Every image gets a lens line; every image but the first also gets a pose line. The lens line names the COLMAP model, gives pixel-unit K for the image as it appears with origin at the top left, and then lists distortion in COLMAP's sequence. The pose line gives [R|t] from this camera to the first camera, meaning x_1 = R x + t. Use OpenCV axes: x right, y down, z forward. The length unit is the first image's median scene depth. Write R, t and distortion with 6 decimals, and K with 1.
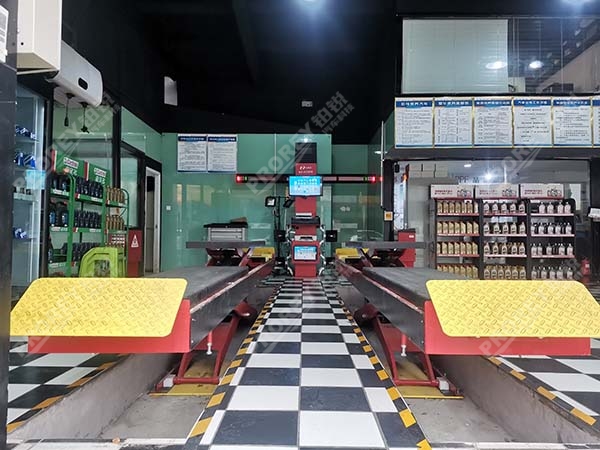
lens RADIAL K [[442.8, 0, 300.2], [0, 442.8, 226.6], [0, 0, 1]] dist [0.079451, -0.064923]
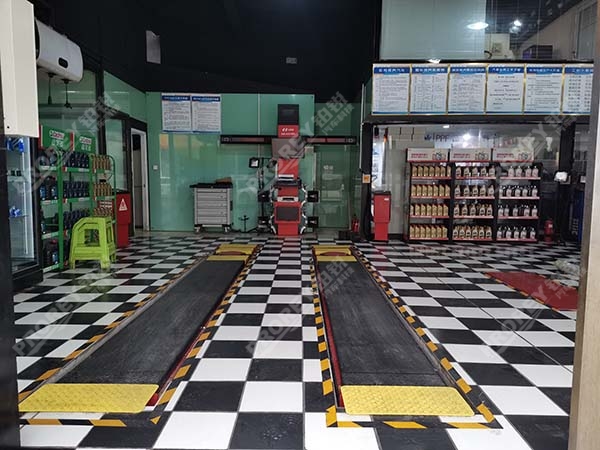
lens RADIAL K [[442.8, 0, 299.0], [0, 442.8, 226.0], [0, 0, 1]] dist [0.079451, -0.064923]
pose [[0.999952, 0.002622, 0.009424, 0.032233], [-0.003785, 0.992076, 0.125578, -0.045646], [-0.009020, -0.125608, 0.992039, -0.052064]]
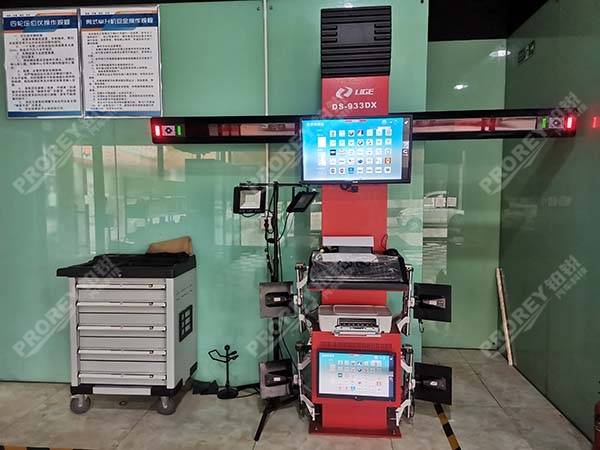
lens RADIAL K [[442.8, 0, 298.8], [0, 442.8, 227.1], [0, 0, 1]] dist [0.079451, -0.064923]
pose [[0.997219, -0.001903, -0.074508, -0.003933], [0.008781, 0.995712, 0.092092, -0.074730], [0.074013, -0.092490, 0.992959, 0.752364]]
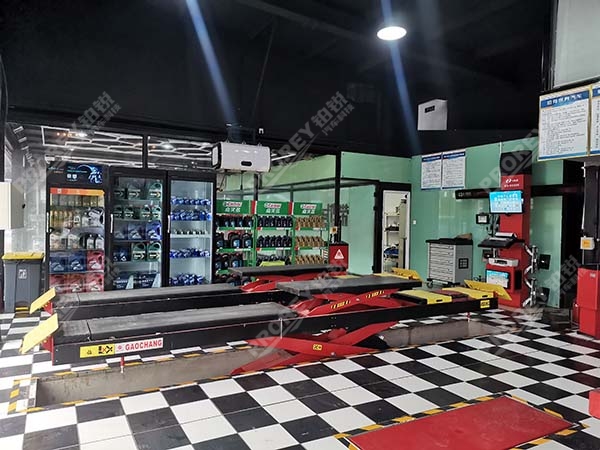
lens RADIAL K [[442.8, 0, 297.7], [0, 442.8, 224.0], [0, 0, 1]] dist [0.079451, -0.064923]
pose [[0.492456, 0.019581, -0.870117, 0.644377], [0.007804, 0.999607, 0.026912, -0.083690], [0.870302, -0.020044, 0.492110, 0.219734]]
